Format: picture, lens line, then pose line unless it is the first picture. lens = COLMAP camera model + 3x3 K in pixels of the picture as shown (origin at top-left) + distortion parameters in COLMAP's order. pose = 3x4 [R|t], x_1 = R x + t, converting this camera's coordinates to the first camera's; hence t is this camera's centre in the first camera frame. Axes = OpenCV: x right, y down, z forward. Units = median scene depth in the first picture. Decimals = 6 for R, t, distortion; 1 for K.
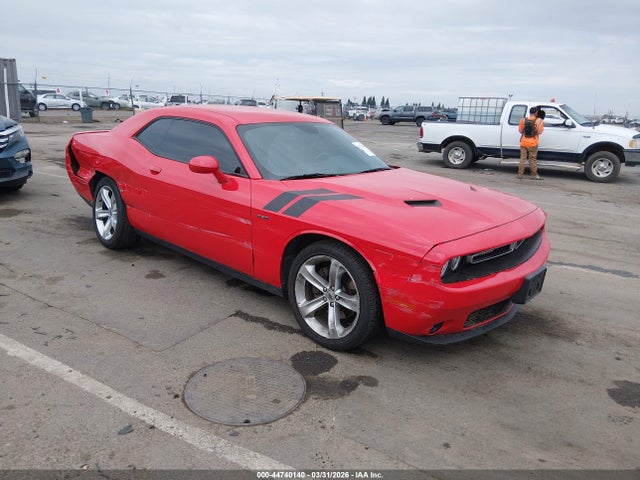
lens RADIAL K [[473.9, 0, 320.0], [0, 473.9, 240.0], [0, 0, 1]] dist [0.110821, -0.175390]
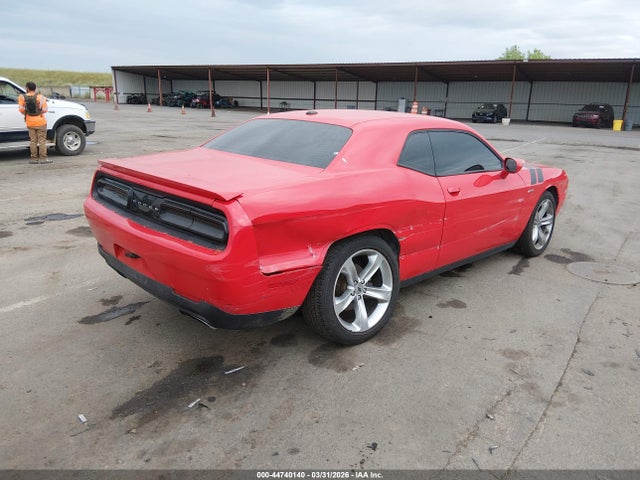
lens RADIAL K [[473.9, 0, 320.0], [0, 473.9, 240.0], [0, 0, 1]] dist [0.110821, -0.175390]
pose [[0.068343, -0.320393, 0.944816, -1.202280], [0.242301, 0.924006, 0.295810, -0.376467], [-0.967791, 0.208713, 0.140781, 1.114004]]
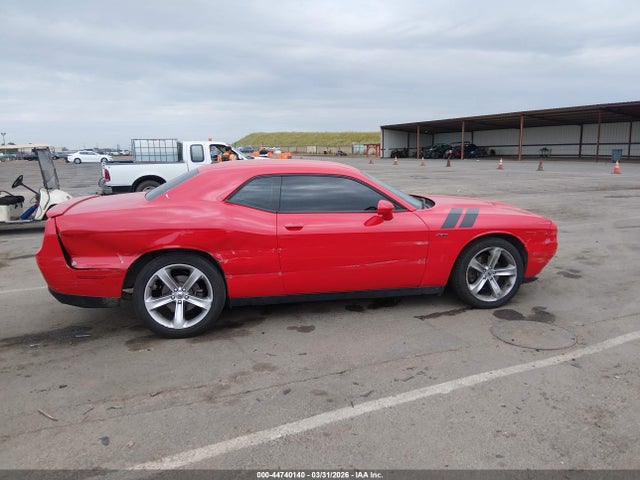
lens RADIAL K [[473.9, 0, 320.0], [0, 473.9, 240.0], [0, 0, 1]] dist [0.110821, -0.175390]
pose [[0.579590, -0.203703, 0.789037, -1.091371], [0.257837, 0.964350, 0.059567, -0.159904], [-0.773043, 0.168919, 0.611450, 0.339684]]
